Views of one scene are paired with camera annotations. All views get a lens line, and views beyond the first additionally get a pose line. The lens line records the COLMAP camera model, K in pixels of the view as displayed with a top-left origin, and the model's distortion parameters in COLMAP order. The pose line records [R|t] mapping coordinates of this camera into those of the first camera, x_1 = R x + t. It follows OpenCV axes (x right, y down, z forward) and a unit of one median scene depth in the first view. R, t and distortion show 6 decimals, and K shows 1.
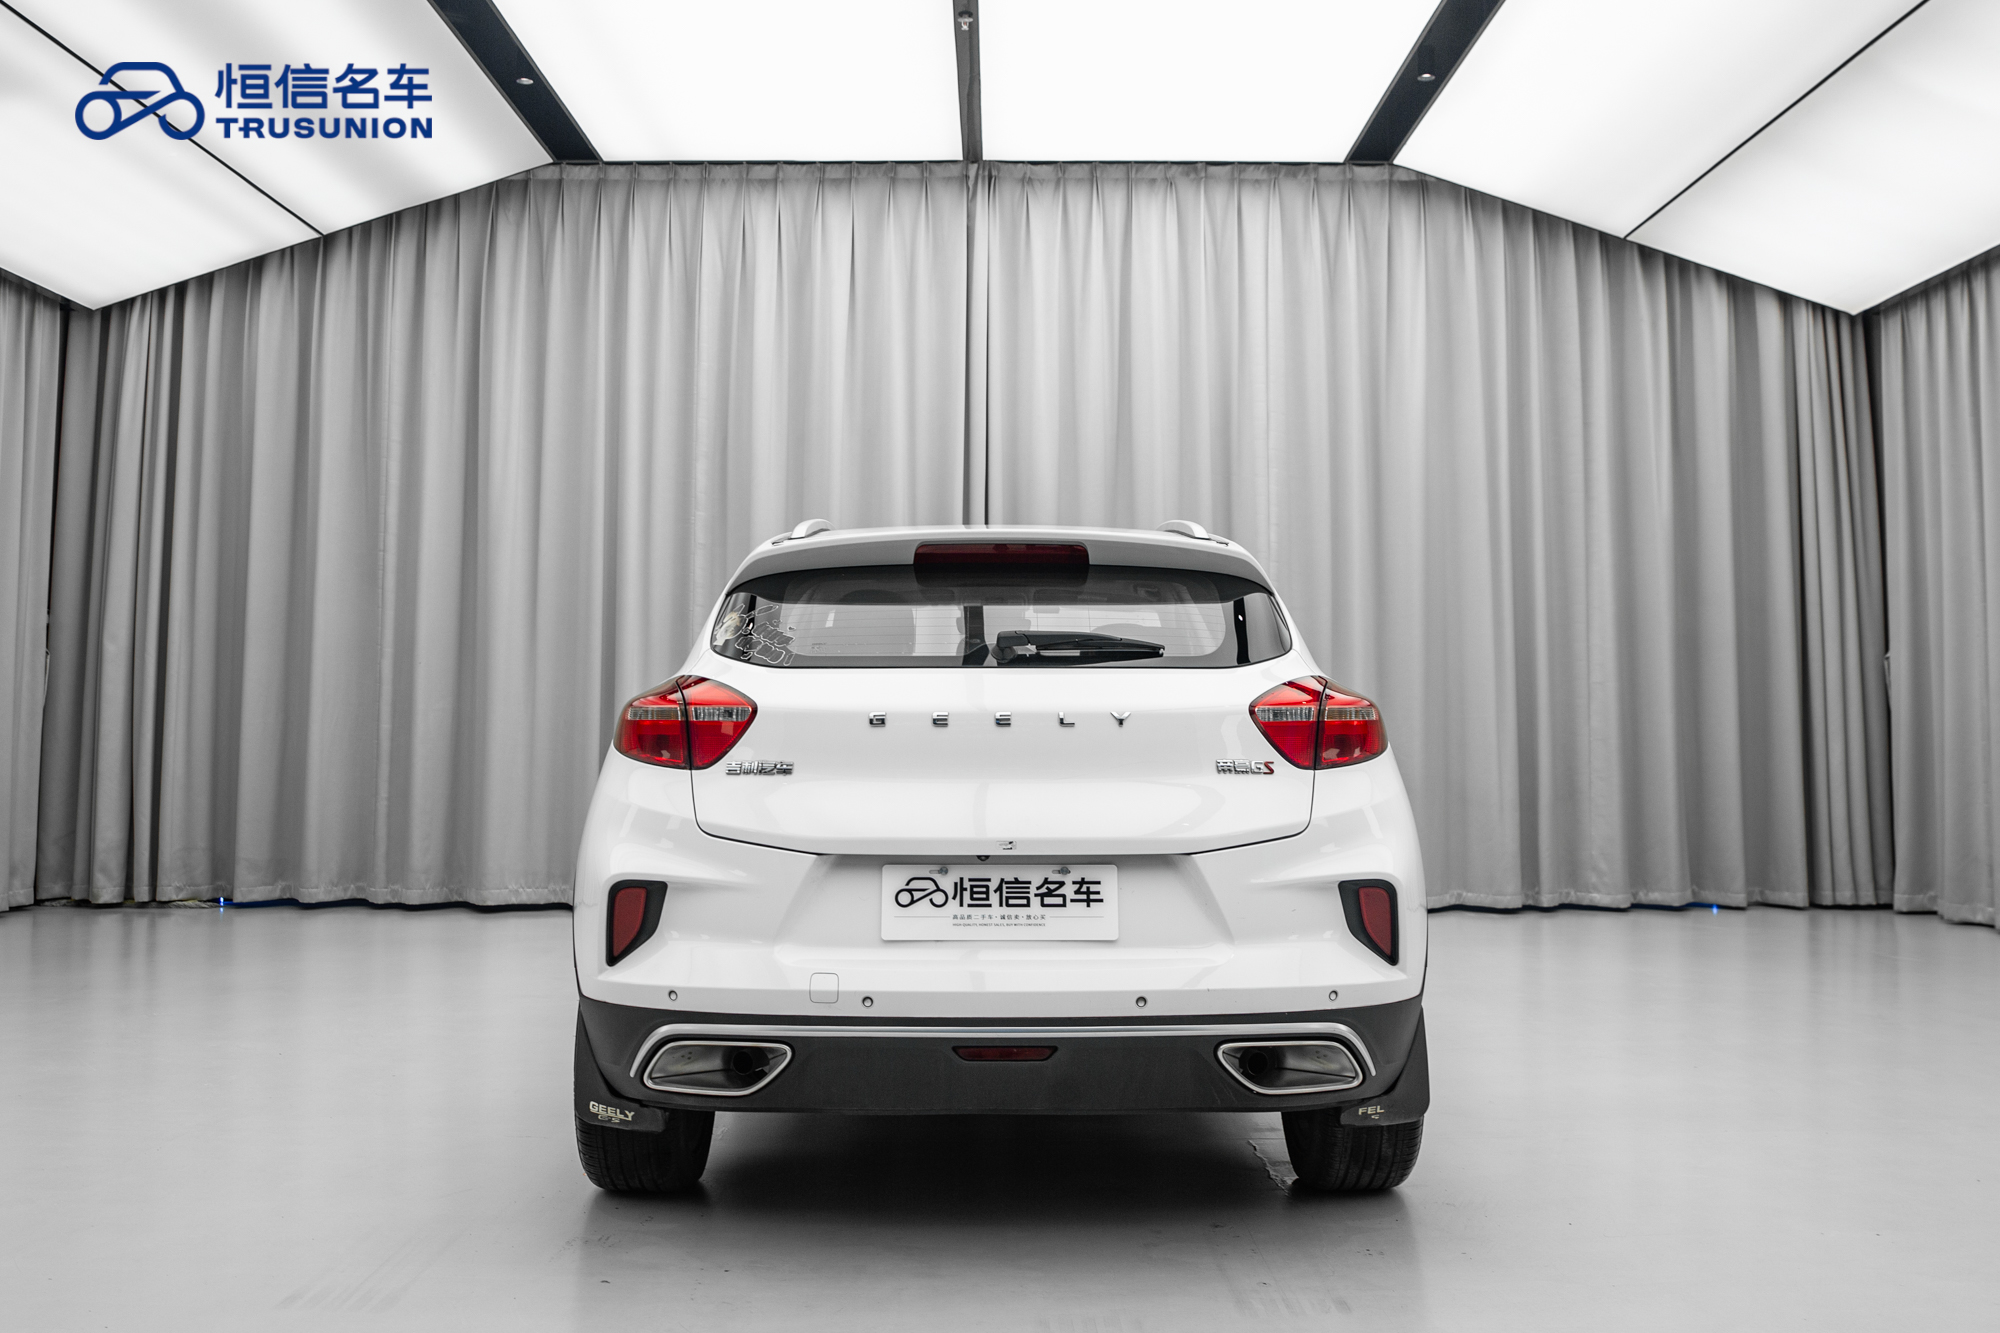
lens RADIAL K [[1393.1, 0, 1000.0], [0, 1393.1, 666.5], [0, 0, 1]] dist [-0.077603, 0.000919]
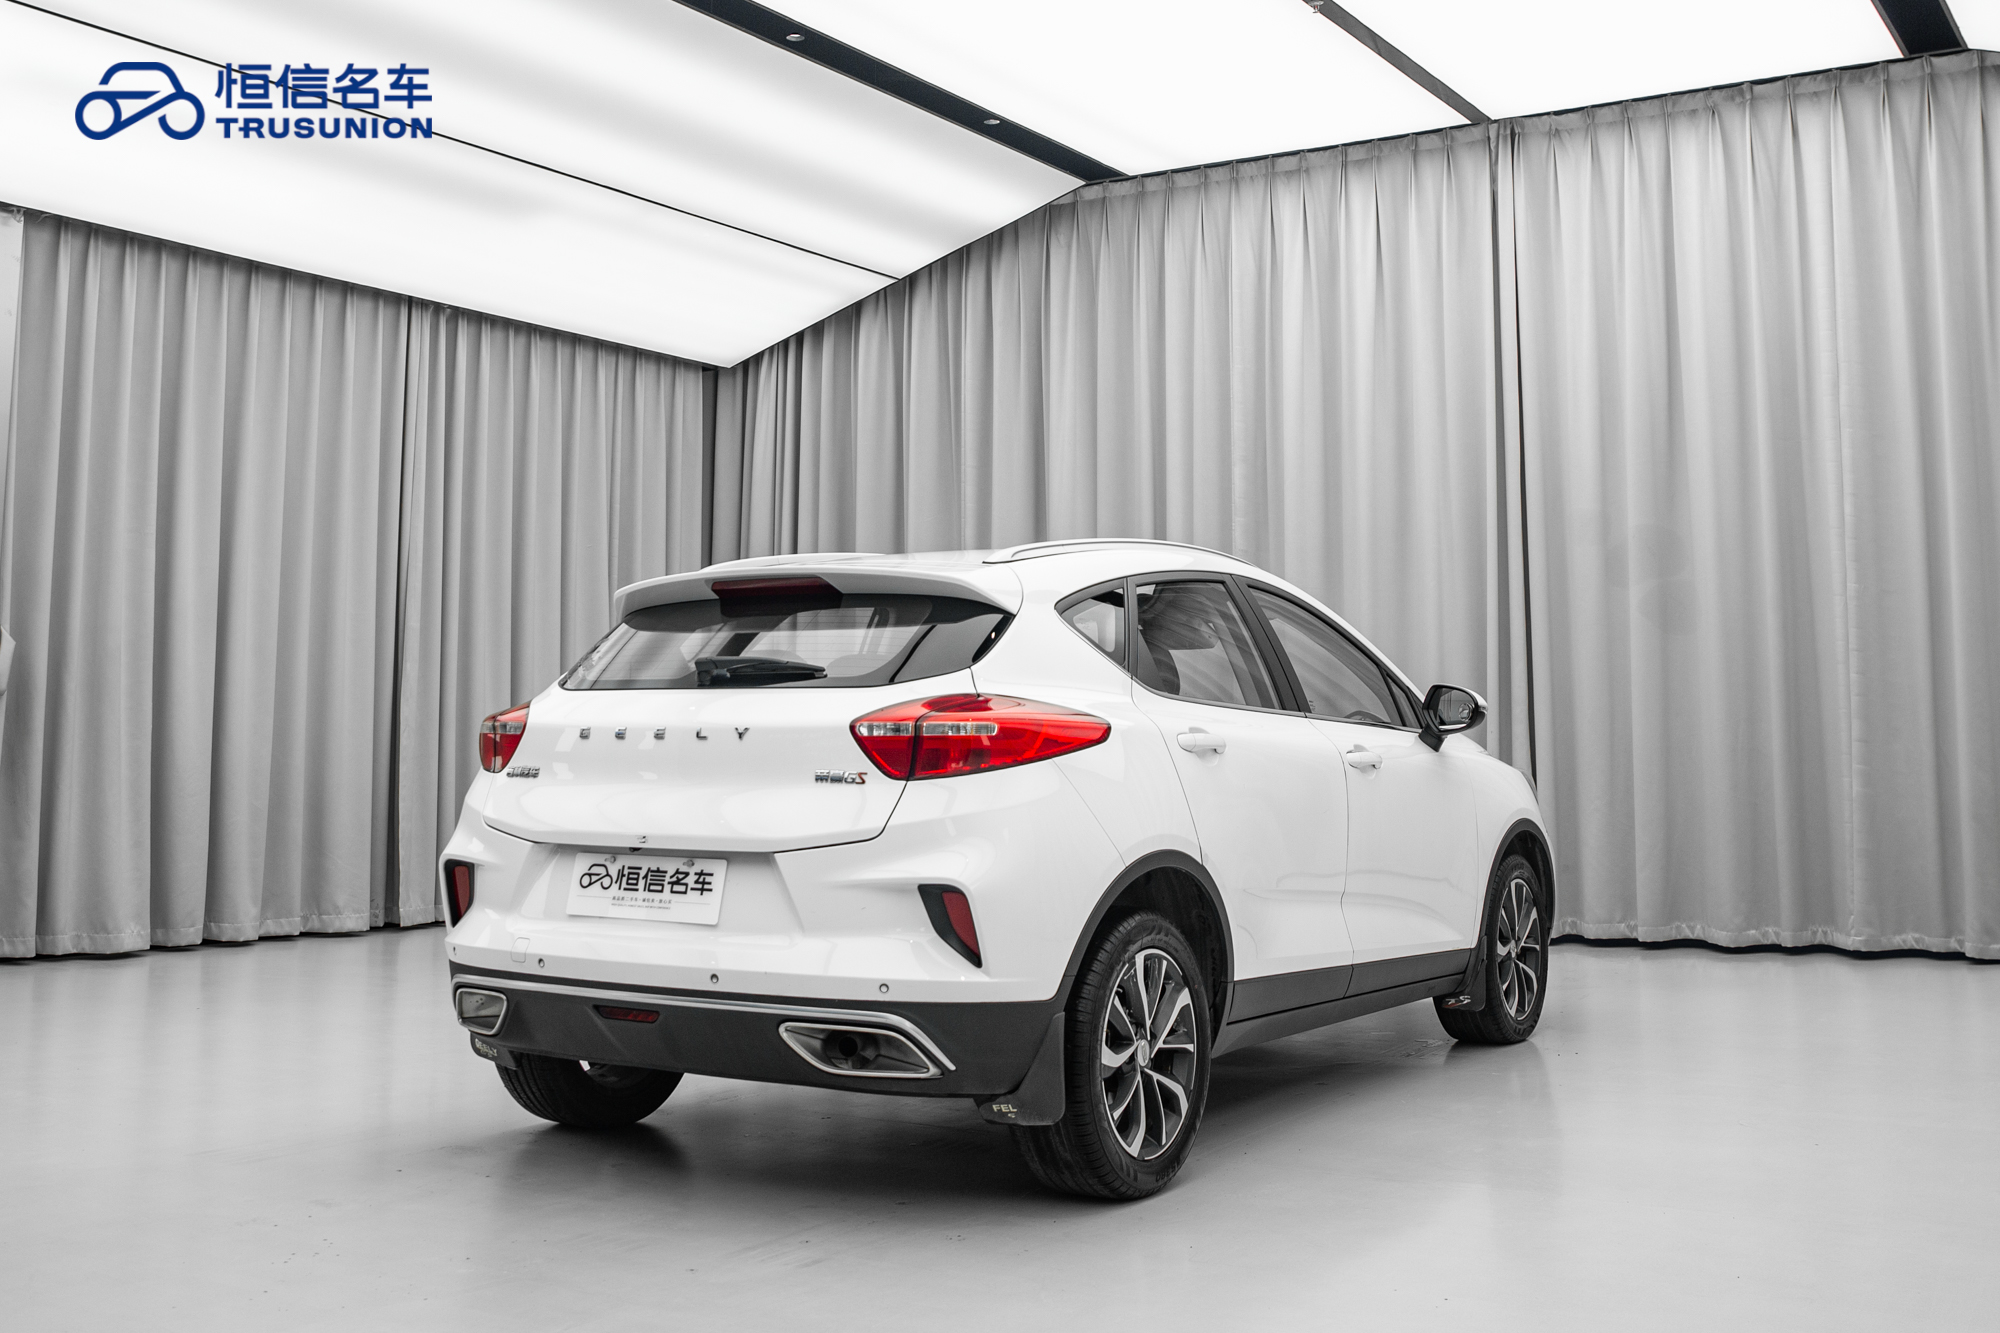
lens RADIAL K [[1428.2, 0, 1000.0], [0, 1428.2, 666.5], [0, 0, 1]] dist [-0.043441, 0.000070]
pose [[0.911572, -0.018867, -0.410707, 0.746321], [0.017747, 0.999821, -0.006541, -0.005993], [0.410757, -0.001326, 0.911744, 0.013758]]
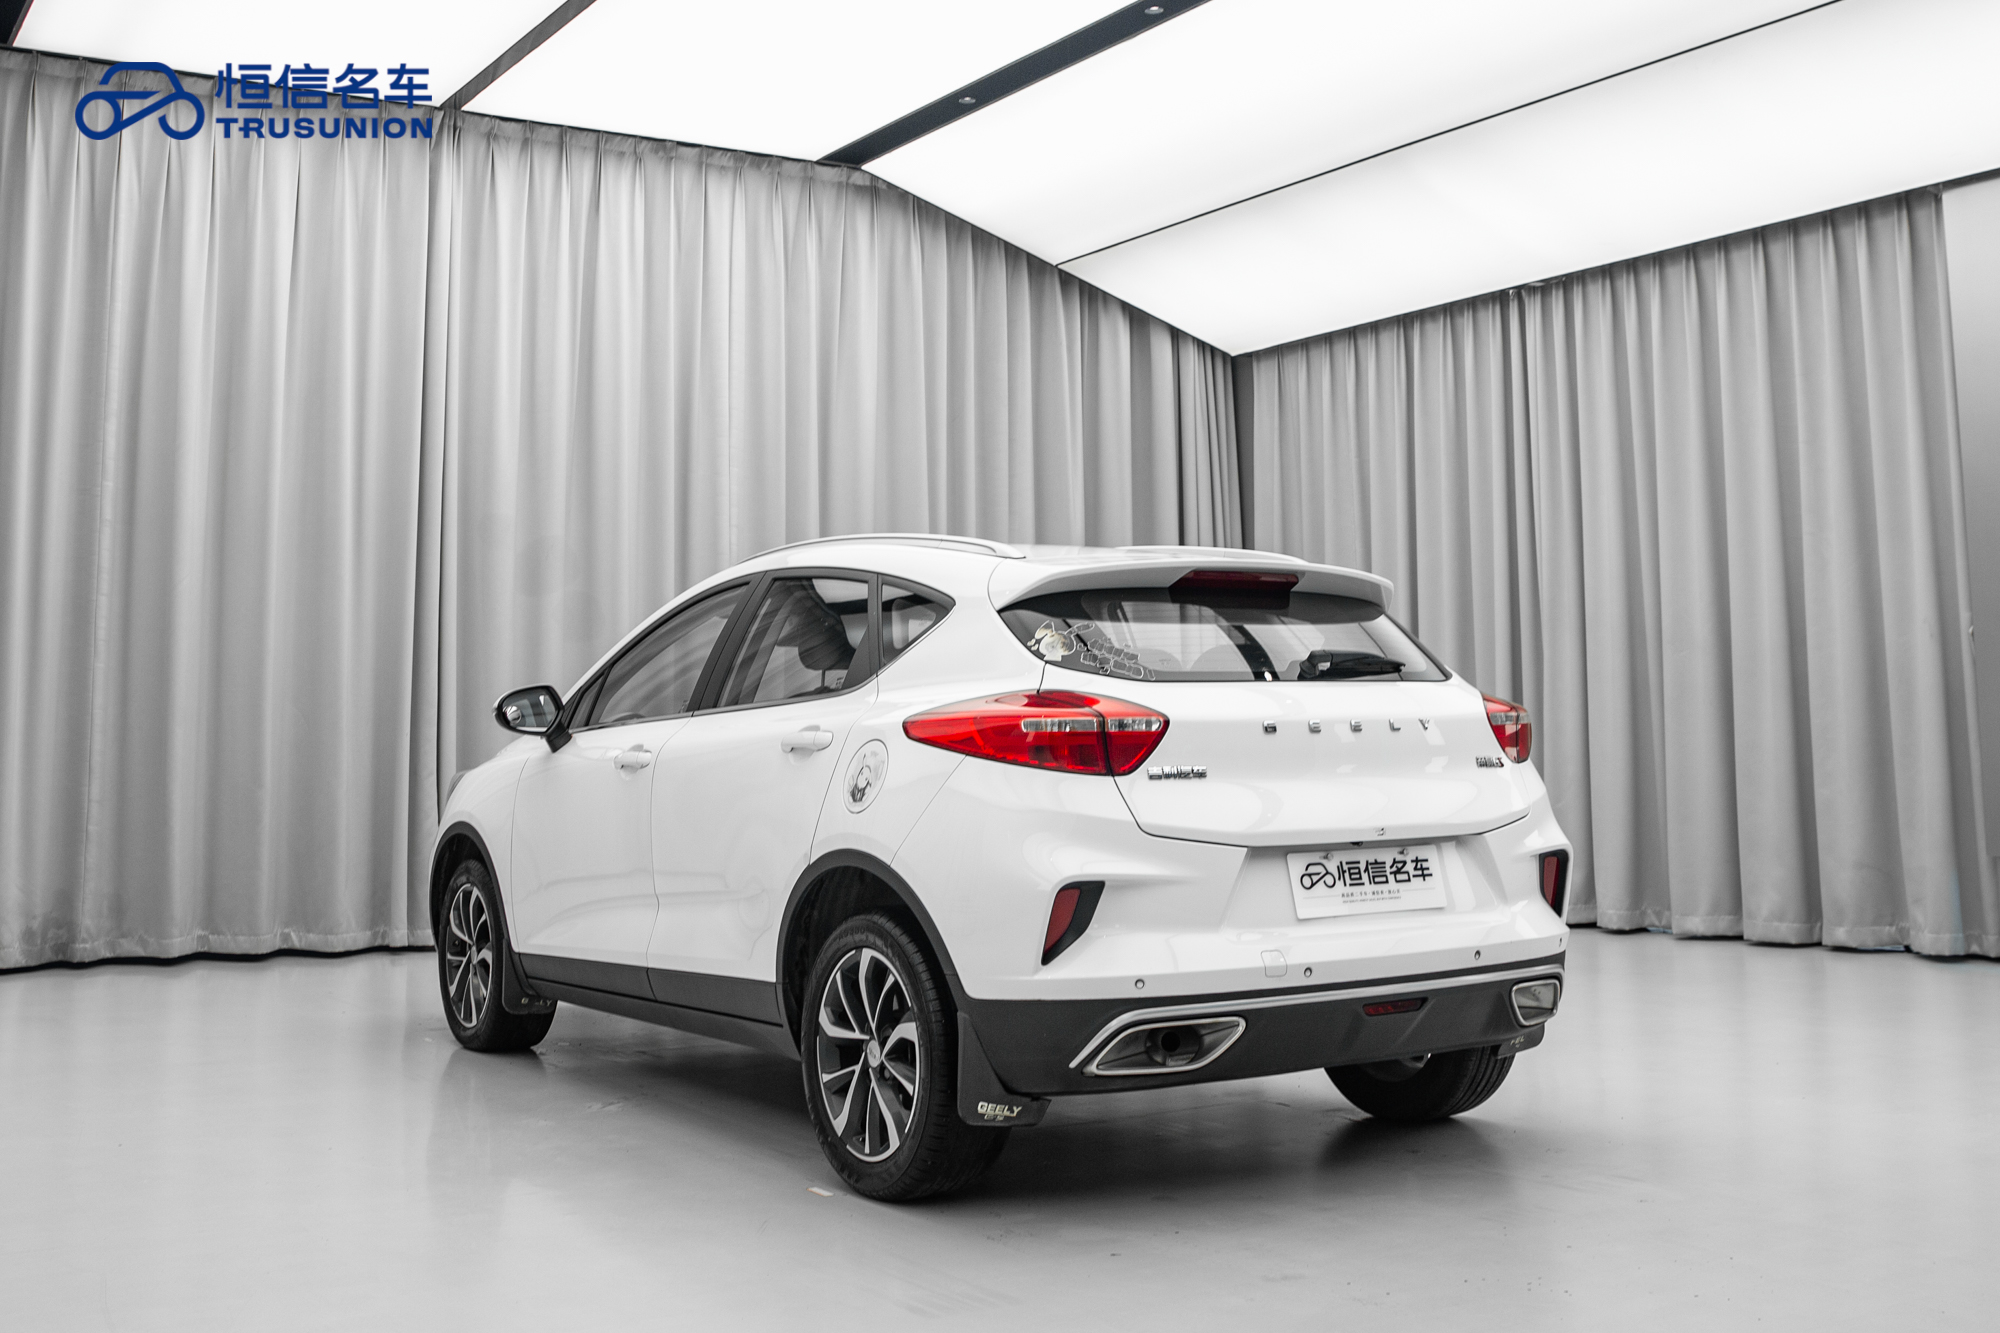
lens RADIAL K [[1444.8, 0, 1001.7], [0, 1444.8, 677.4], [0, 0, 1]] dist [-0.038798, 0.000296]
pose [[0.914368, 0.001865, 0.404879, -0.740284], [-0.003715, 0.999986, 0.003785, -0.006373], [-0.404866, -0.004965, 0.914363, 0.007503]]
